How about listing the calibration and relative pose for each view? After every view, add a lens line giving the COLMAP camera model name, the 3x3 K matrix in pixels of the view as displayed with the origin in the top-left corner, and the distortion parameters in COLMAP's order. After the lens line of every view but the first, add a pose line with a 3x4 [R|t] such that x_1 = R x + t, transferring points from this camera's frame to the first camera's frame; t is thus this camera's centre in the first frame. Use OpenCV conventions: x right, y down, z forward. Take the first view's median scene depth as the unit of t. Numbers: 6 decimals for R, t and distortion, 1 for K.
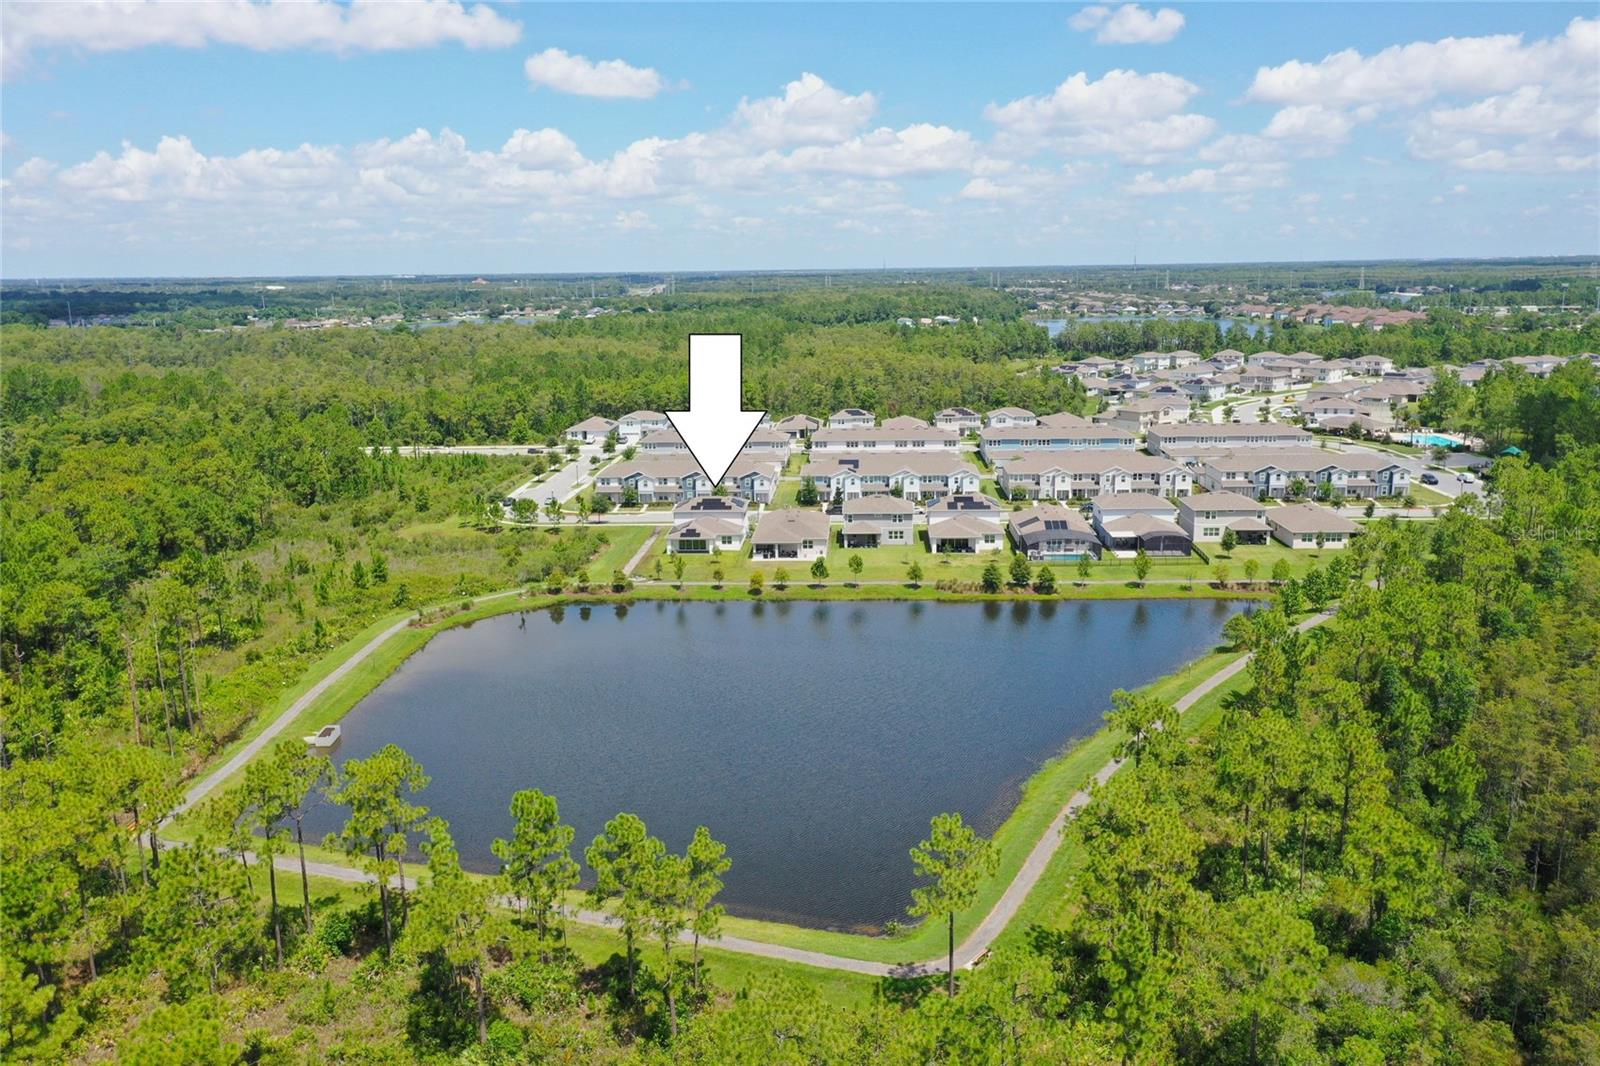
lens RADIAL K [[1308.4, 0, 799.7], [0, 1308.4, 532.4], [0, 0, 1]] dist [-0.003158, -0.002399]
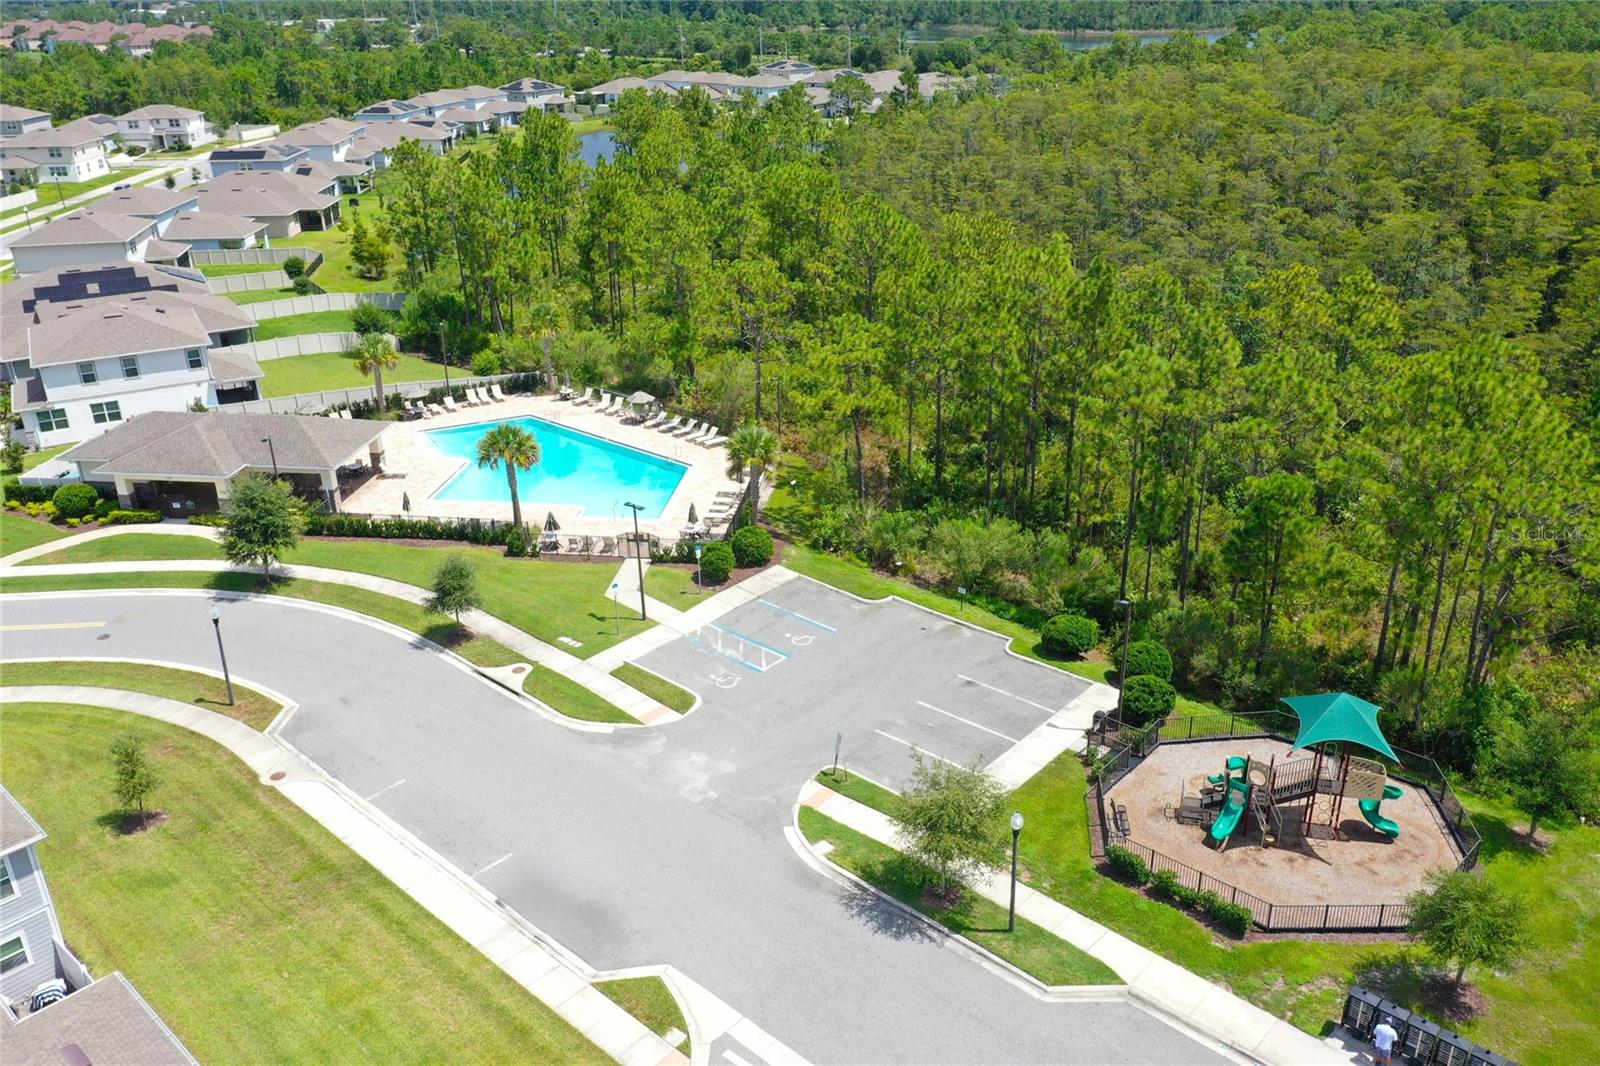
lens RADIAL K [[1308.4, 0, 798.9], [0, 1308.4, 533.7], [0, 0, 1]] dist [-0.003158, -0.002399]
pose [[0.647834, -0.287463, 0.705461, 0.202379], [0.147262, 0.955858, 0.254263, -0.070593], [-0.747412, -0.060832, 0.661570, 0.486000]]
